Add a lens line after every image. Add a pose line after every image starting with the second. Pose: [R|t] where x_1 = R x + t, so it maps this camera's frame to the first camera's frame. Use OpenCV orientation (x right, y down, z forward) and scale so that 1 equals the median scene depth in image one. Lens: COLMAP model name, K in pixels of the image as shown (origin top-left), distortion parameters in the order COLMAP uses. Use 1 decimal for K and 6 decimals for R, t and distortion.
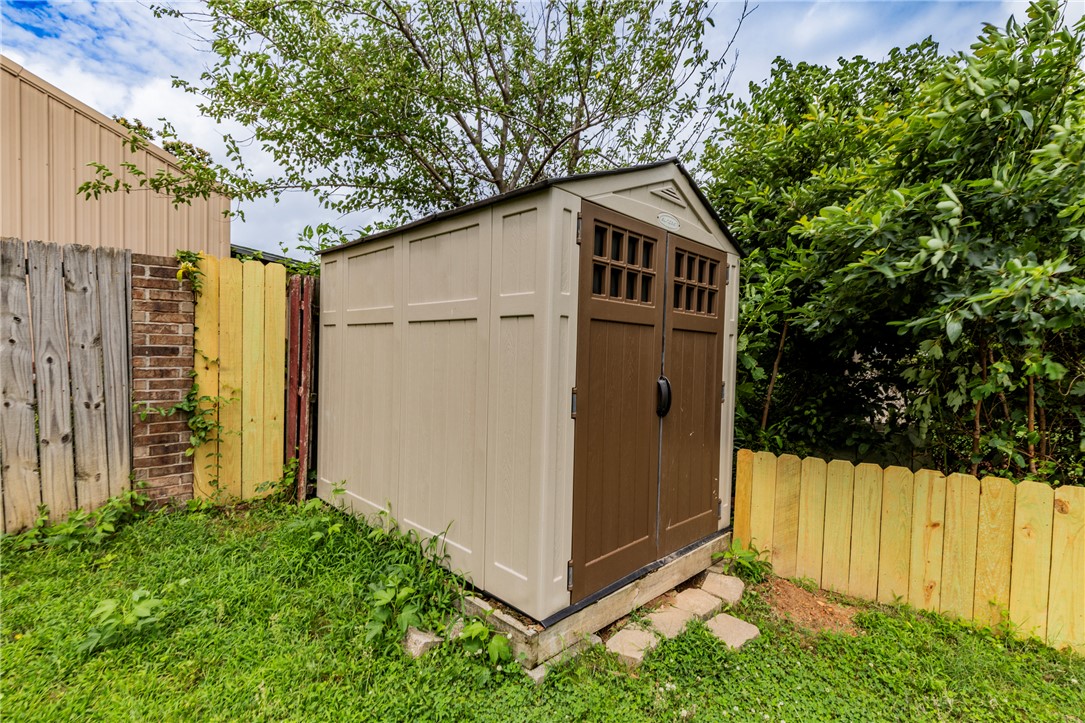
lens RADIAL K [[510.0, 0, 542.0], [0, 510.0, 372.4], [0, 0, 1]] dist [0.001559, 0.000102]
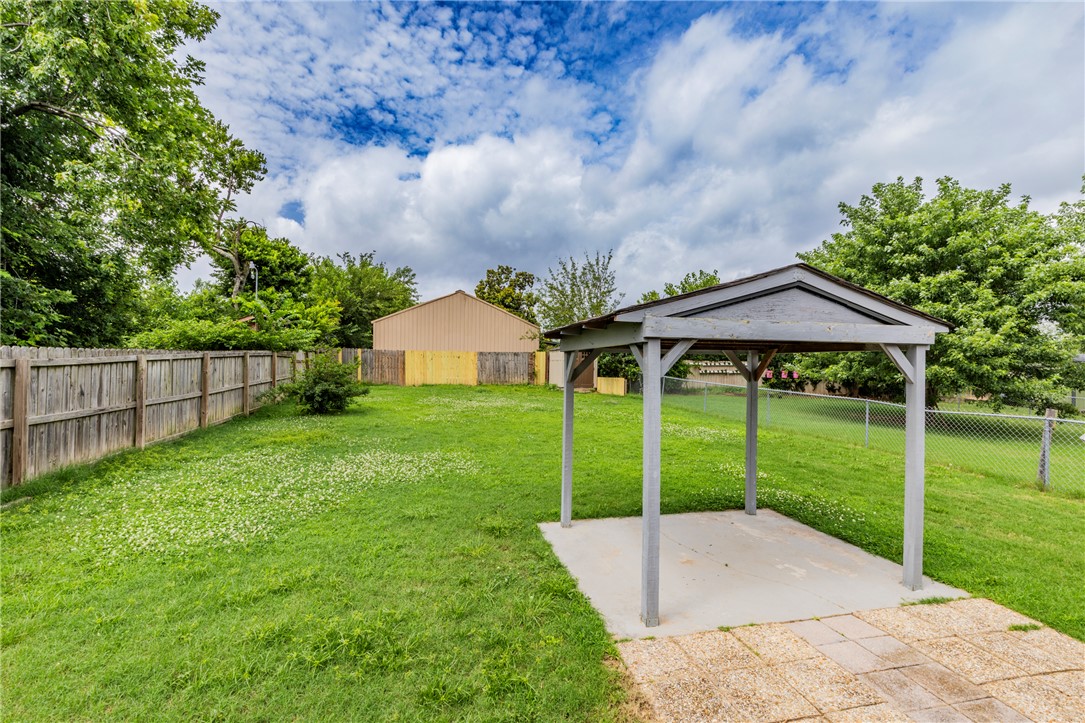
lens RADIAL K [[487.5, 0, 552.4], [0, 487.5, 362.3], [0, 0, 1]] dist [0.003912, 0.000686]
pose [[0.851609, -0.017779, -0.523876, 4.168823], [-0.010305, 0.998664, -0.050644, 0.360574], [0.524076, 0.048527, 0.850288, -6.274976]]
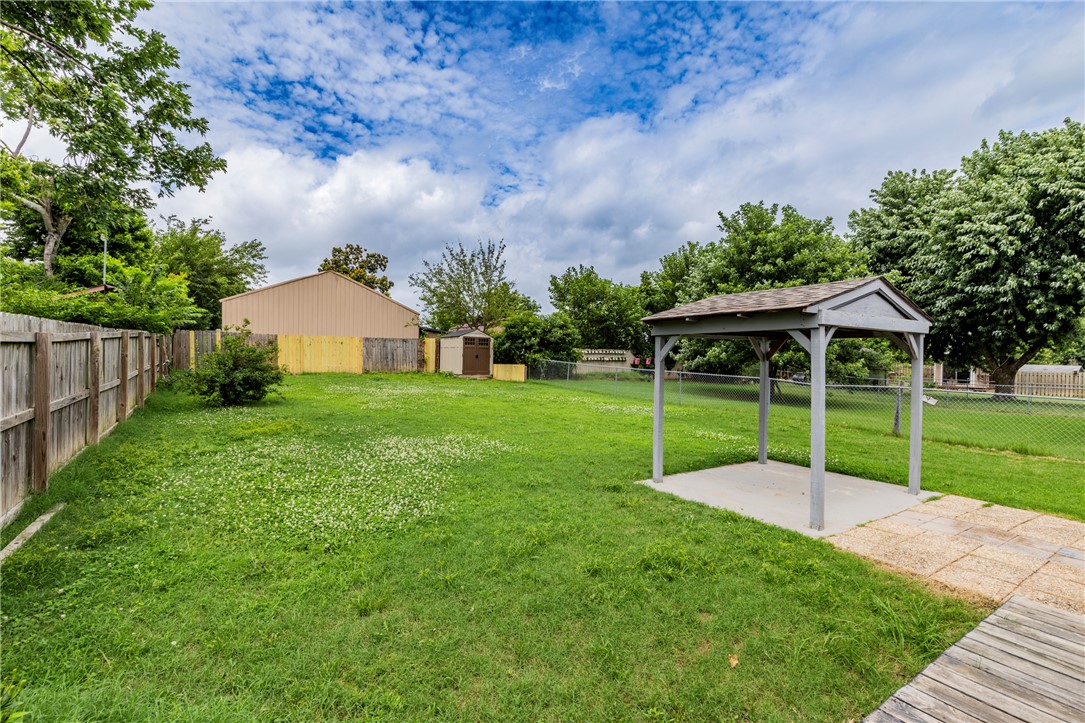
lens RADIAL K [[492.7, 0, 551.7], [0, 492.7, 362.2], [0, 0, 1]] dist [0.006423, 0.000238]
pose [[0.978048, -0.007895, -0.208228, 3.234841], [0.001524, 0.999526, -0.030739, 0.415765], [0.208372, 0.029747, 0.977597, -6.938663]]
